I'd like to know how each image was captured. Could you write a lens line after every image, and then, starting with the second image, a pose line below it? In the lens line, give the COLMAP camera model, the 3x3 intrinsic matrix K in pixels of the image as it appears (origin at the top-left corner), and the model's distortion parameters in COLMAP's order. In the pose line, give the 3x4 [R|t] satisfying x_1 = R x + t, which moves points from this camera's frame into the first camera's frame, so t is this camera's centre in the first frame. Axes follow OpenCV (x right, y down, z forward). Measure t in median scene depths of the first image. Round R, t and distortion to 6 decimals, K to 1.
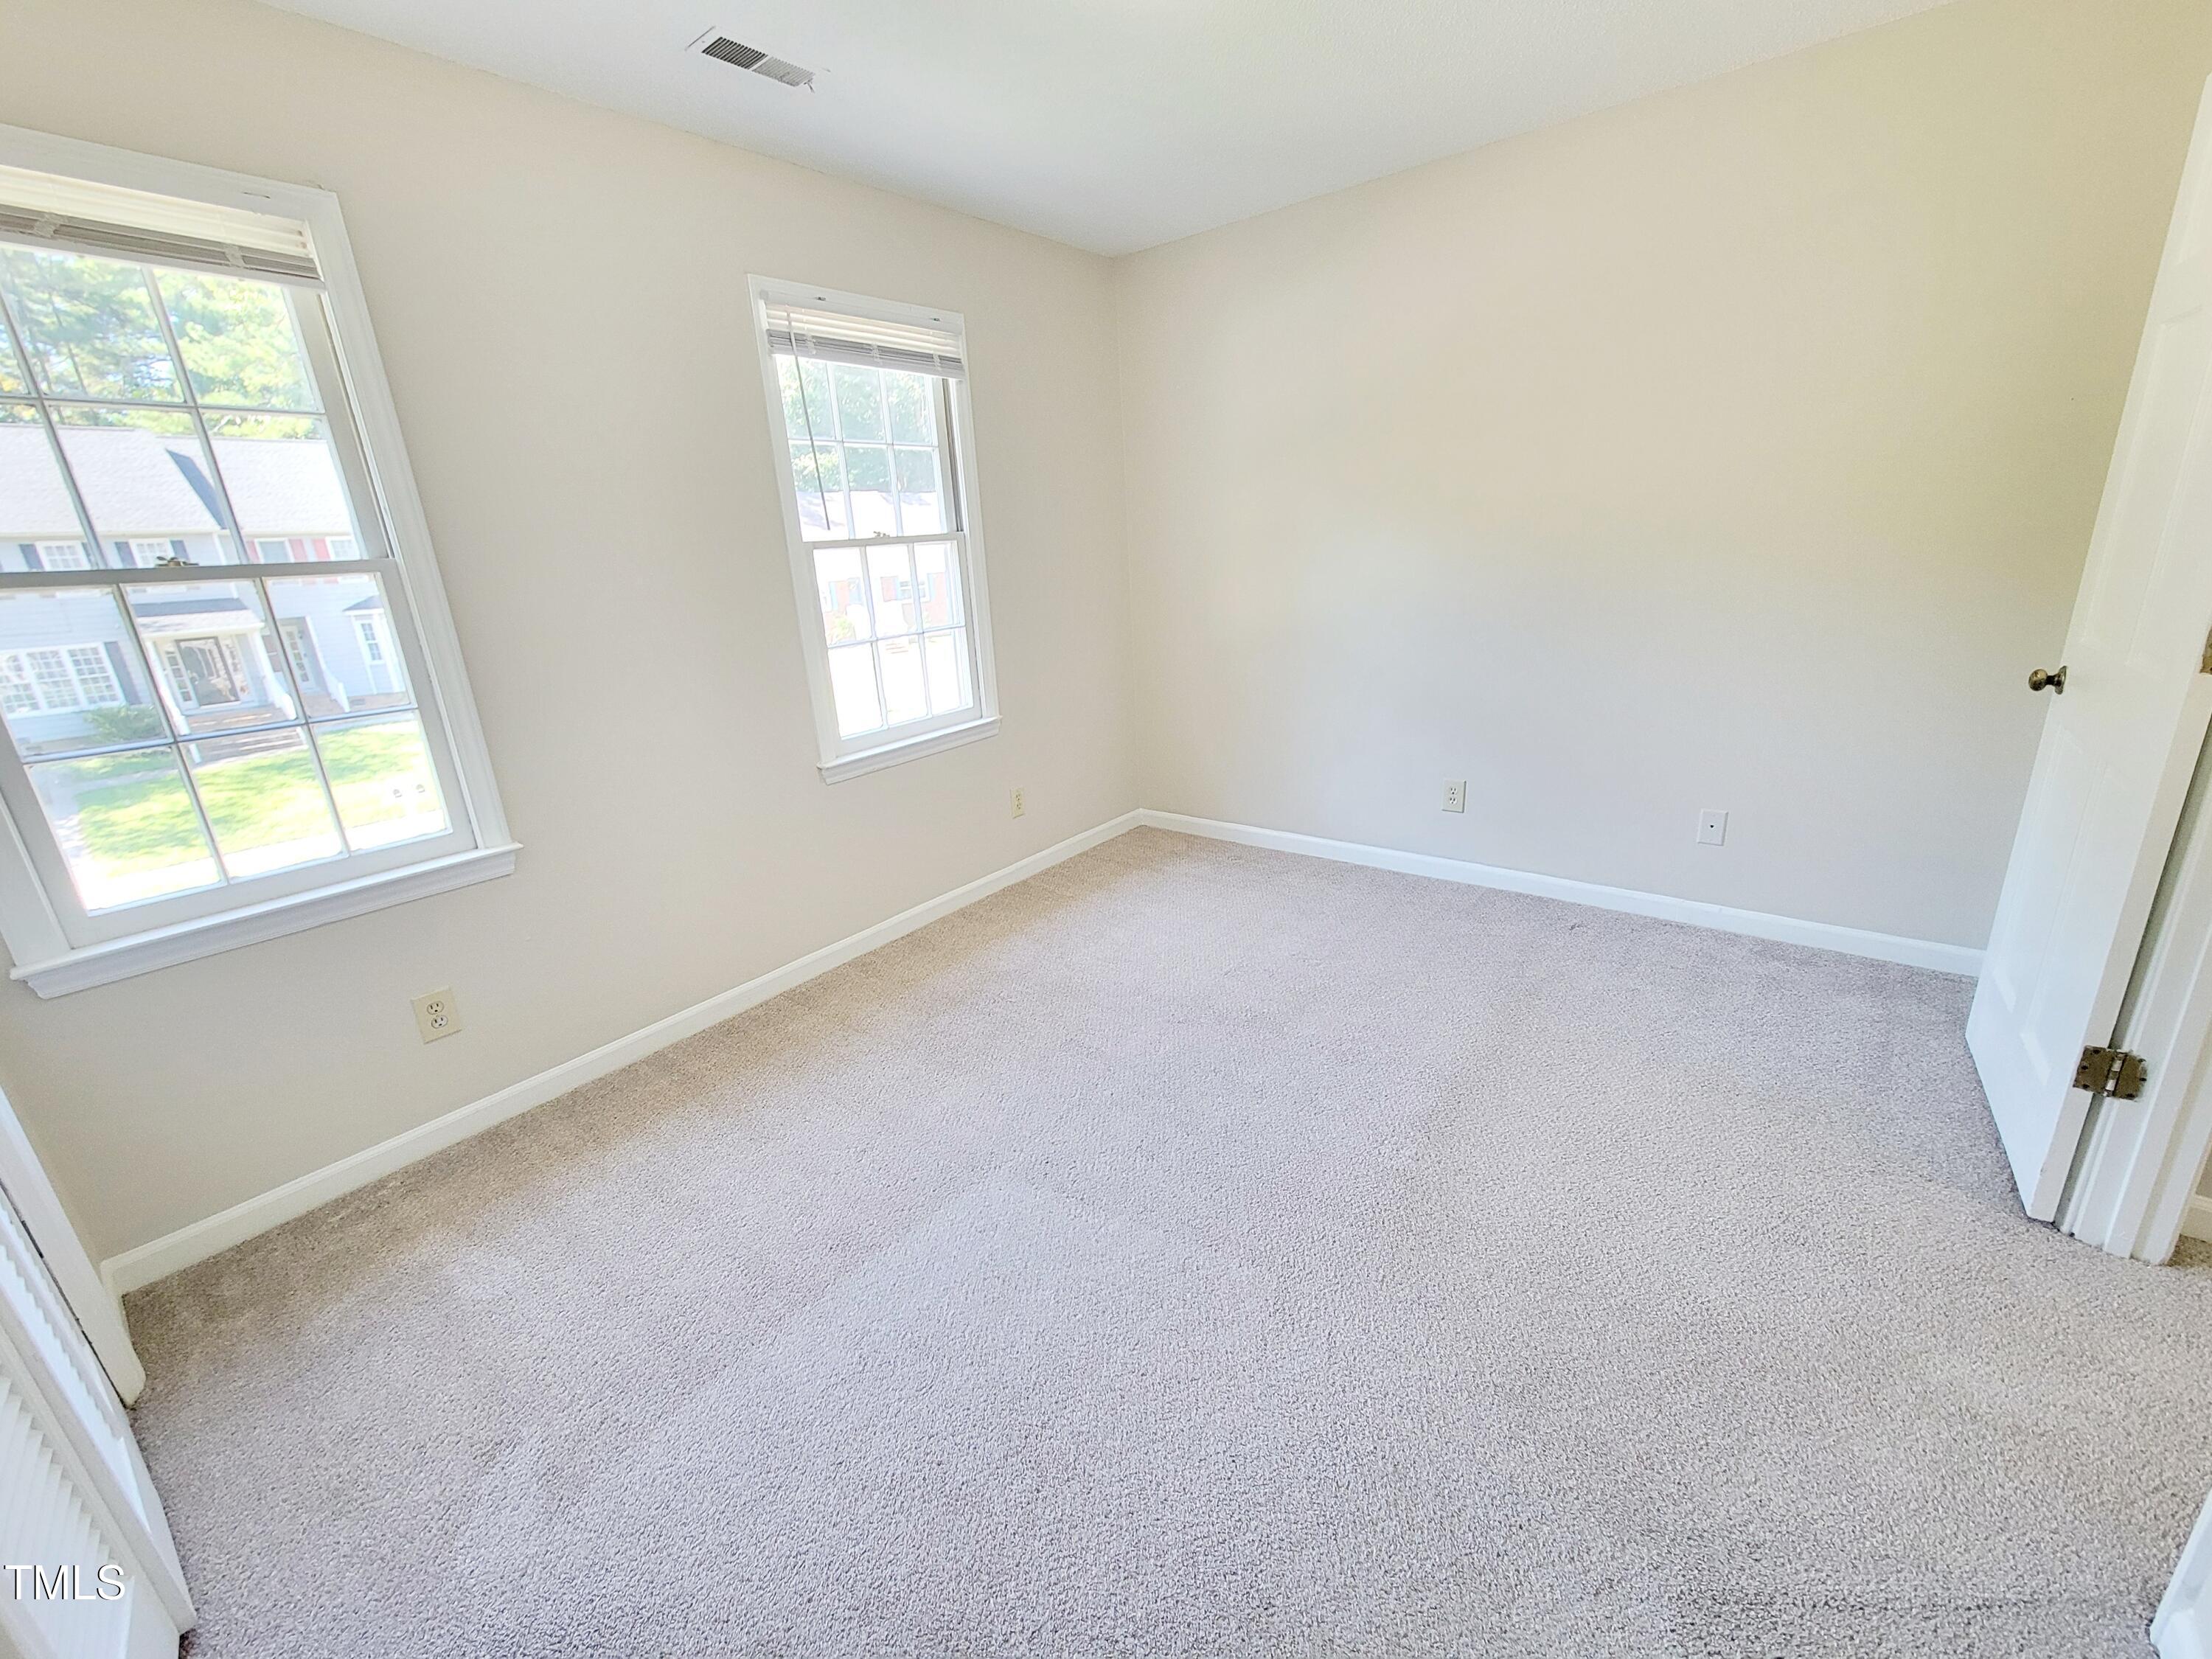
lens RADIAL K [[900.6, 0, 1113.3], [0, 900.6, 824.8], [0, 0, 1]] dist [0.001637, -0.001162]
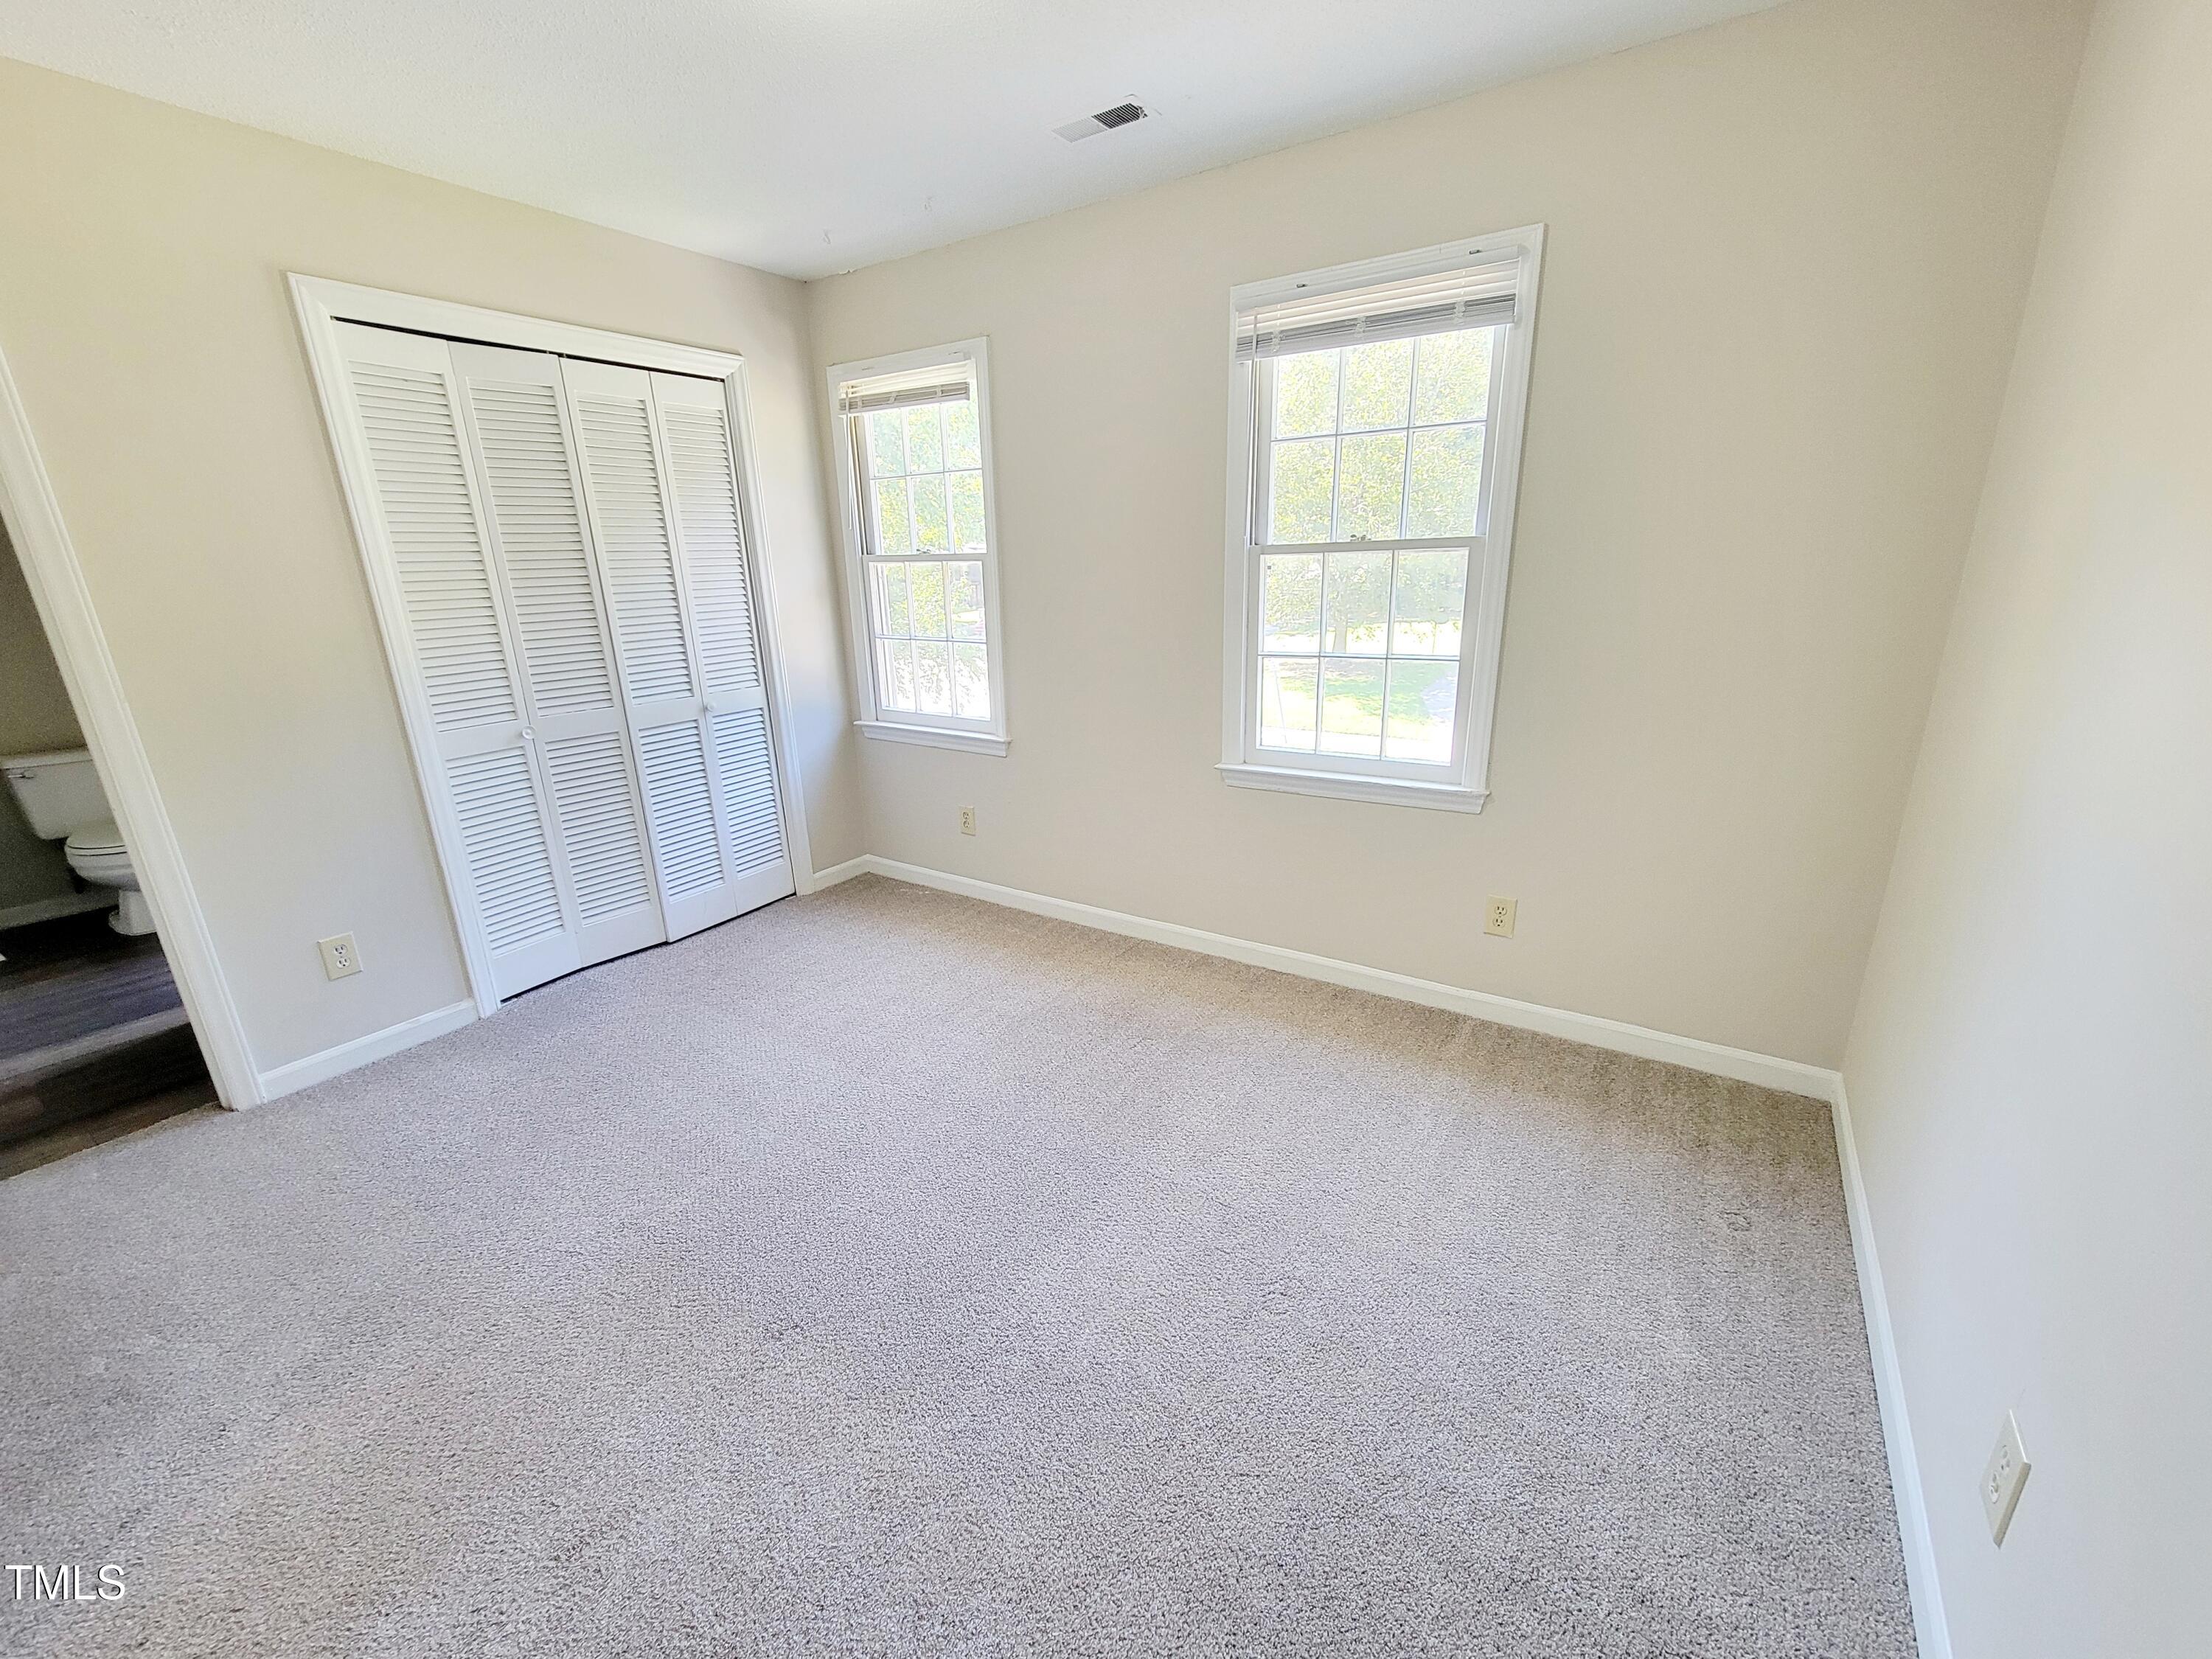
lens RADIAL K [[900.6, 0, 1097.0], [0, 900.6, 828.0], [0, 0, 1]] dist [0.001637, -0.001162]
pose [[0.075144, 0.340885, -0.937097, 0.622841], [-0.281975, 0.908663, 0.307930, -0.264573], [0.956474, 0.241099, 0.164402, 0.681145]]
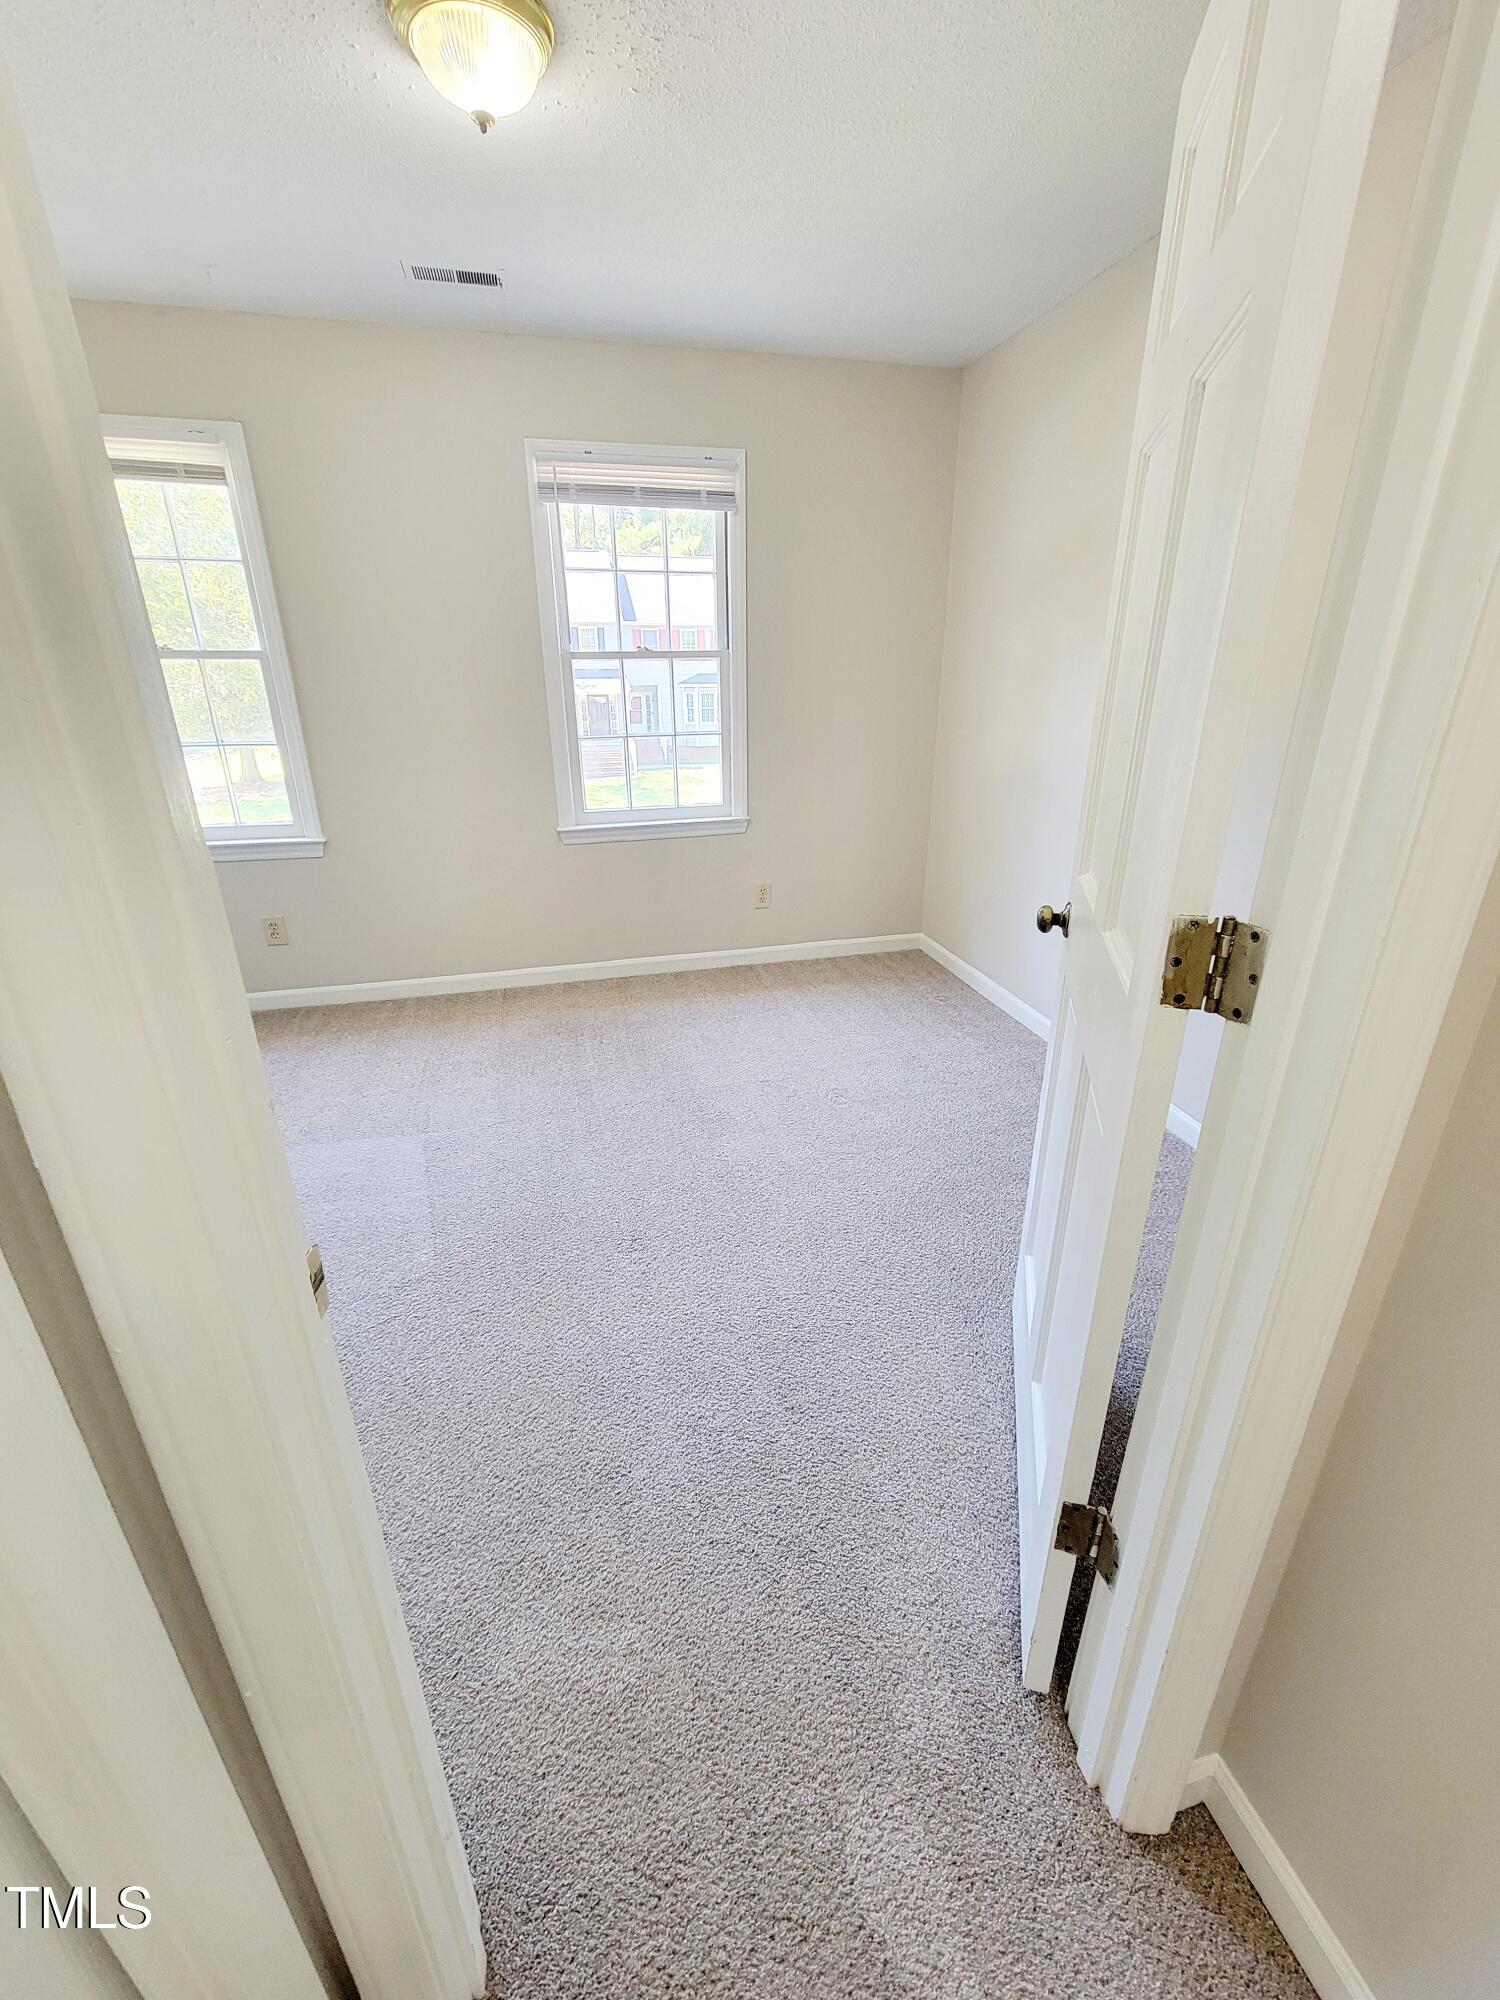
lens RADIAL K [[814.3, 0, 757.8], [0, 814.3, 978.8], [0, 0, 1]] dist [0.001637, -0.001162]
pose [[0.793088, 0.268627, -0.546672, 0.579708], [-0.223287, 0.963238, 0.149387, -0.092636], [0.566704, 0.003588, 0.823913, 0.185281]]
